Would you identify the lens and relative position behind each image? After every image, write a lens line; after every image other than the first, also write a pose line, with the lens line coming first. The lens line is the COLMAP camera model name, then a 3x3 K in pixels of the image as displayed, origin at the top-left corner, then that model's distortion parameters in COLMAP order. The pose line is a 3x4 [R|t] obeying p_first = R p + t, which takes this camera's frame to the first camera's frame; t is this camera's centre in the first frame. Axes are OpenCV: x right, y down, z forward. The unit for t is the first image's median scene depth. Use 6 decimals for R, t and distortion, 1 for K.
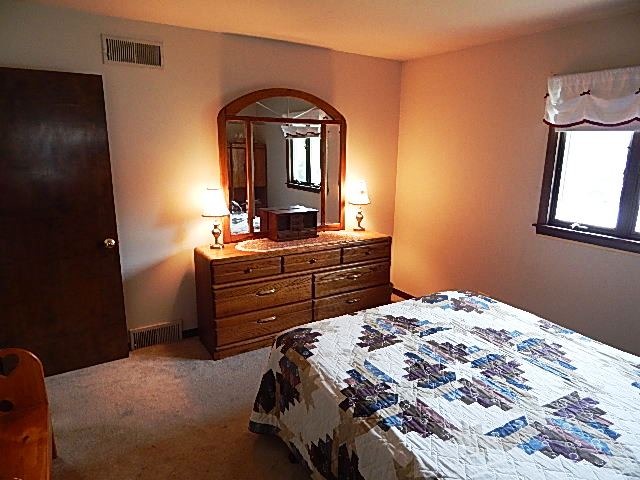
lens RADIAL K [[421.5, 0, 319.6], [0, 421.5, 237.7], [0, 0, 1]] dist [-0.000201, -0.004381]
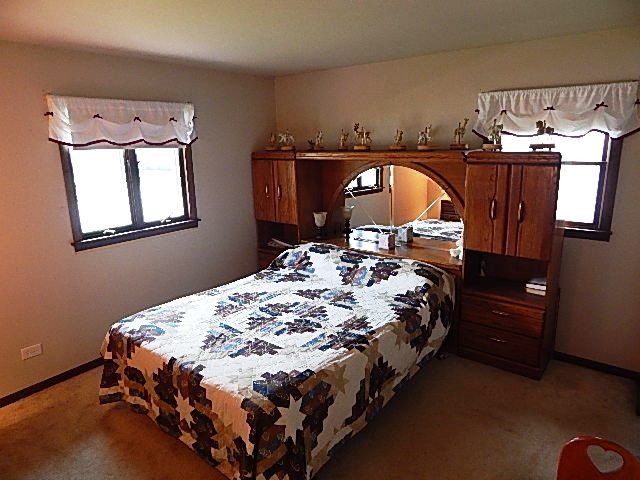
lens RADIAL K [[421.5, 0, 319.6], [0, 421.5, 237.7], [0, 0, 1]] dist [-0.000201, -0.004381]
pose [[-0.346969, -0.224284, 0.910664, -0.827423], [0.220572, 0.924236, 0.311666, -0.318291], [-0.911570, 0.309006, -0.271211, 1.043806]]
